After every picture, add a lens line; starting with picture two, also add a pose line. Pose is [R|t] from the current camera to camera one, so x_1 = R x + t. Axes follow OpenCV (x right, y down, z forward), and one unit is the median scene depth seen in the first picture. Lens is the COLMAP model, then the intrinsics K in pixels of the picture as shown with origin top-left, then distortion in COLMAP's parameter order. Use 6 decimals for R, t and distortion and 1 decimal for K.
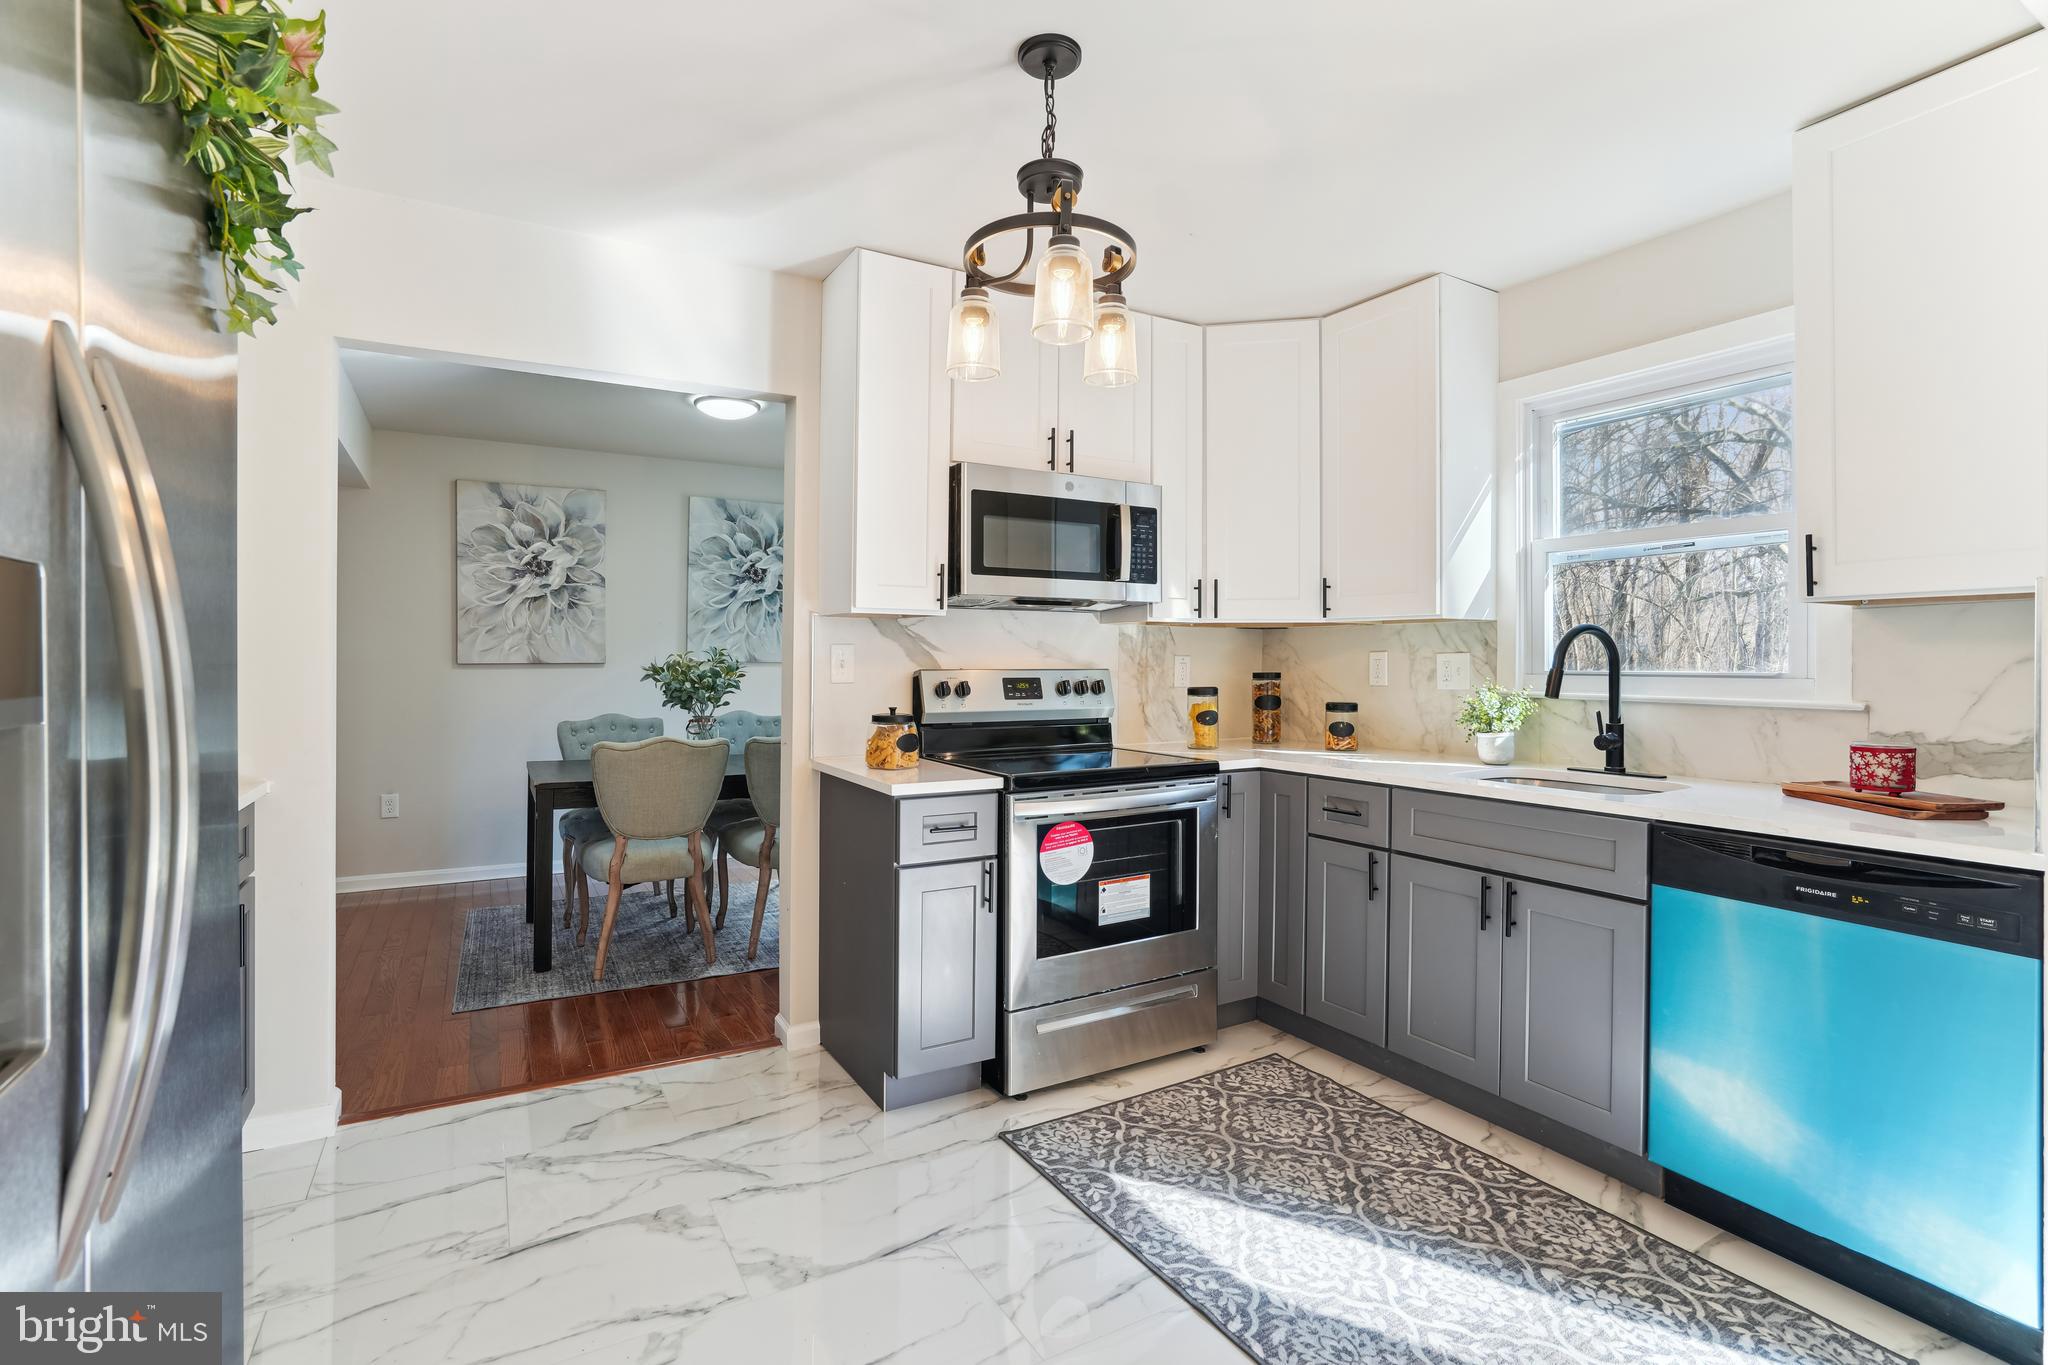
lens RADIAL K [[945.0, 0, 1017.5], [0, 945.0, 668.6], [0, 0, 1]] dist [-0.026686, 0.016051]
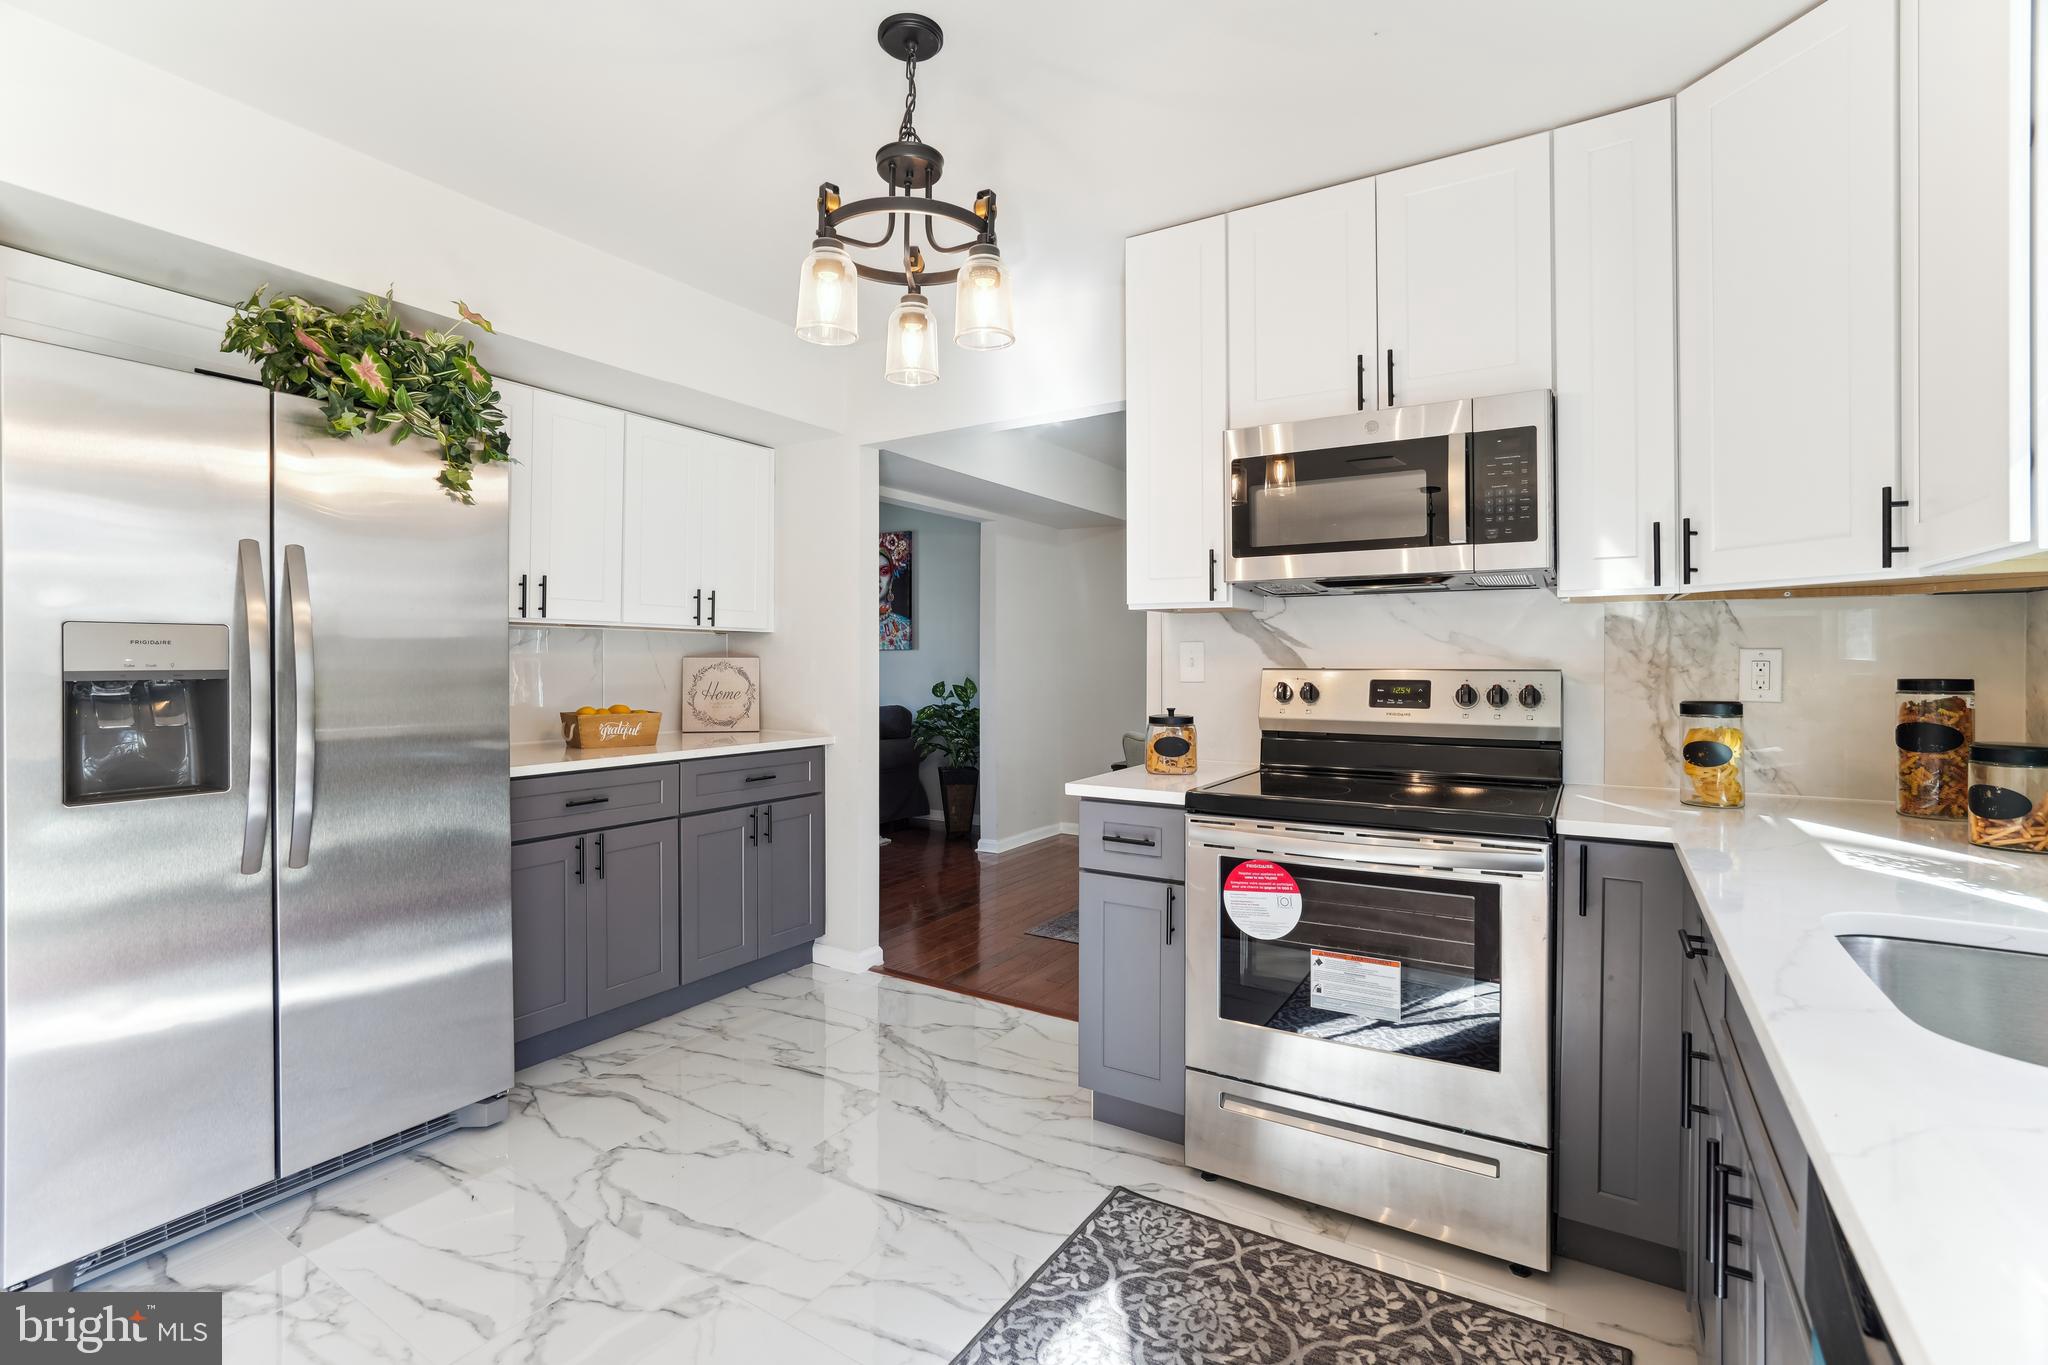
lens RADIAL K [[945.0, 0, 1016.0], [0, 945.0, 654.8], [0, 0, 1]] dist [-0.026686, 0.016051]
pose [[0.462958, -0.006481, -0.886356, 0.398300], [-0.004646, 0.999942, -0.009739, -0.001604], [0.886368, 0.008626, 0.462901, 0.269170]]
